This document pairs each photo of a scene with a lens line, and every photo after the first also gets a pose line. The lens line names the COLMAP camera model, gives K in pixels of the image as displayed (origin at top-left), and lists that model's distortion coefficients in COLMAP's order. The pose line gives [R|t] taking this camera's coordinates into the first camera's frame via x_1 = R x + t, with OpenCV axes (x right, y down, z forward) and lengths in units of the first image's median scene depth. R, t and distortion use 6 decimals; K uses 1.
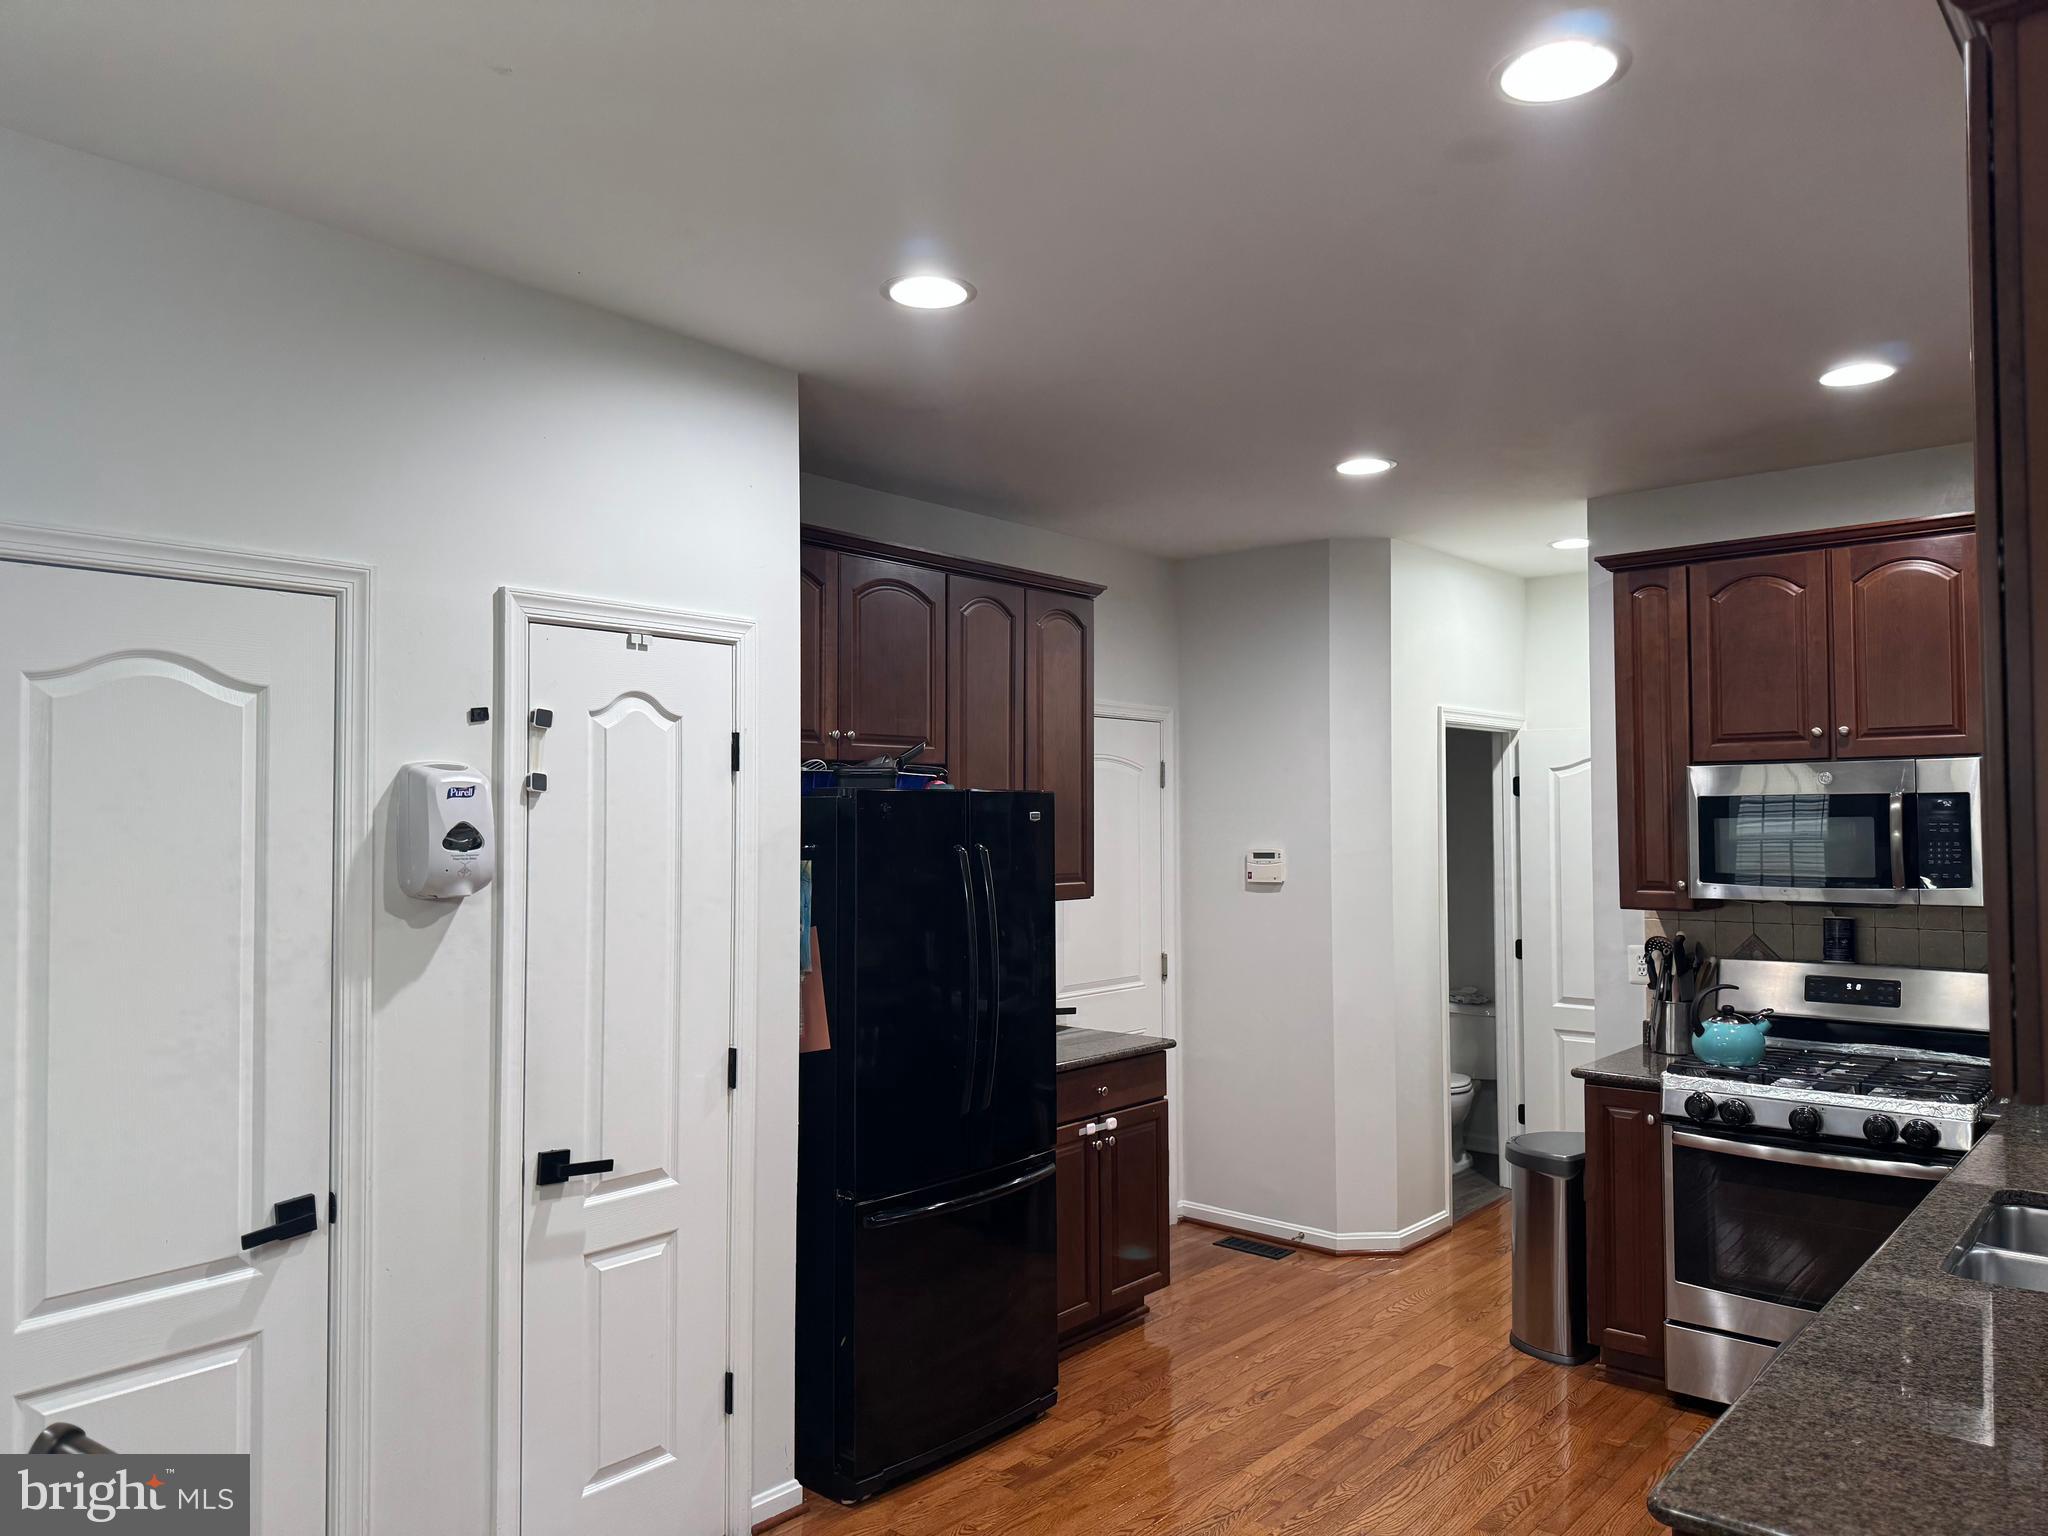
lens RADIAL K [[1433.7, 0, 1024.0], [0, 1433.7, 768.0], [0, 0, 1]] dist [0.003491, 0.001445]
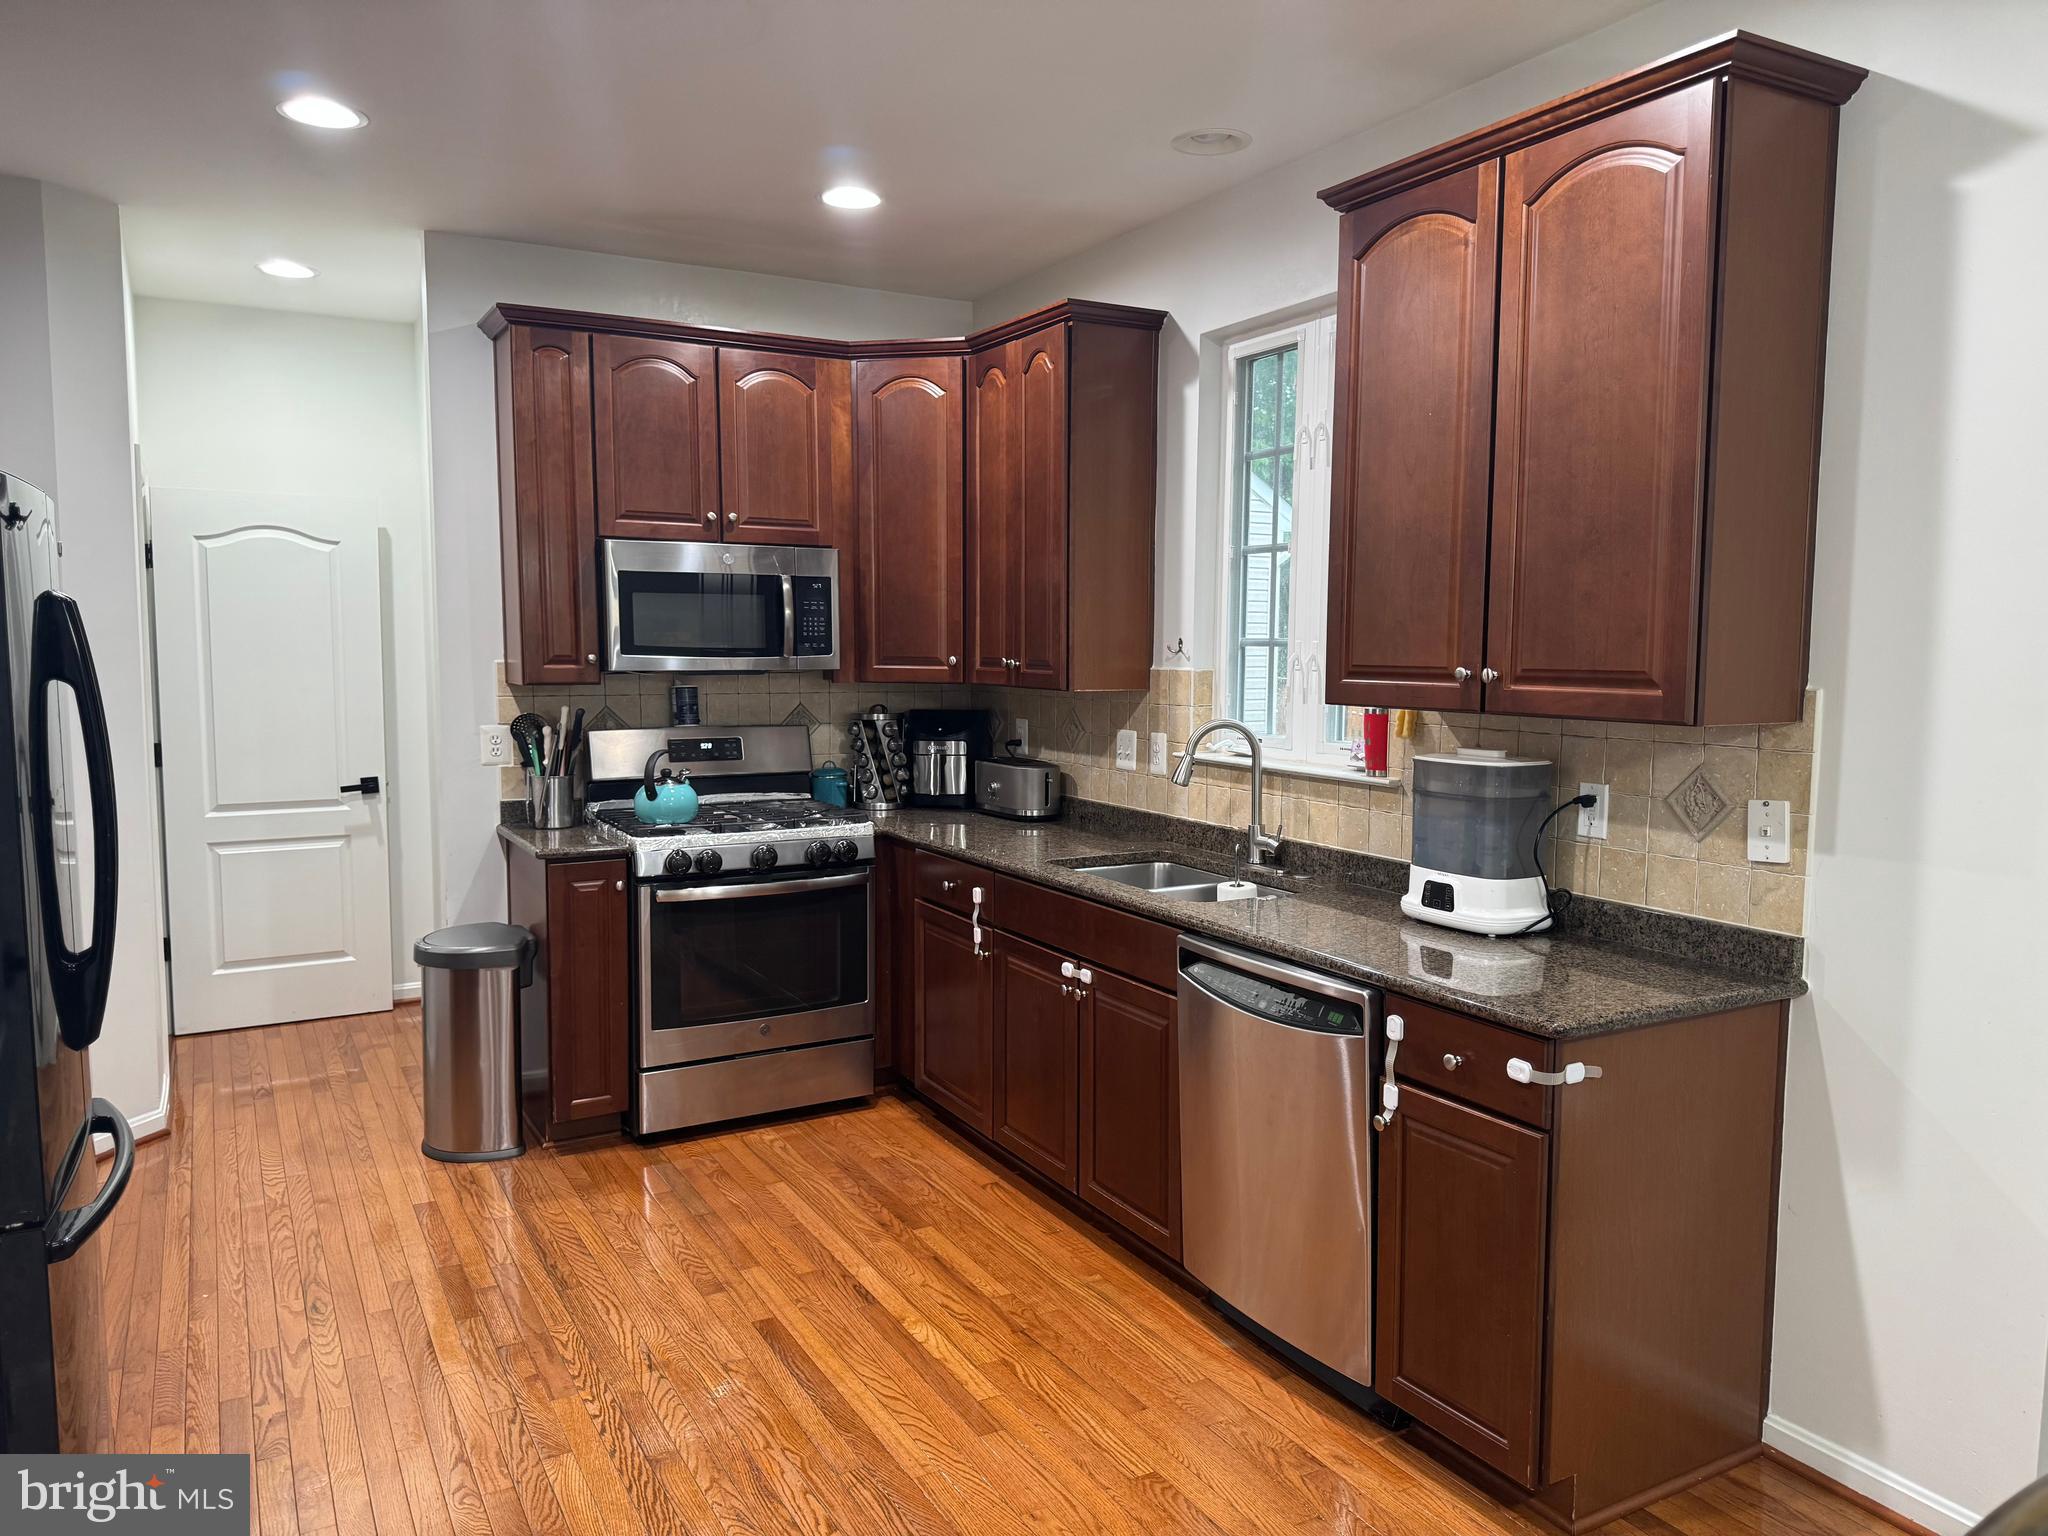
lens RADIAL K [[1419.7, 0, 1024.0], [0, 1419.7, 768.0], [0, 0, 1]] dist [0.080245, -0.113175]
pose [[0.335076, -0.072362, 0.939408, -0.425828], [-0.045646, 0.994629, 0.092897, 0.055591], [-0.941085, -0.074008, 0.329973, 0.410704]]
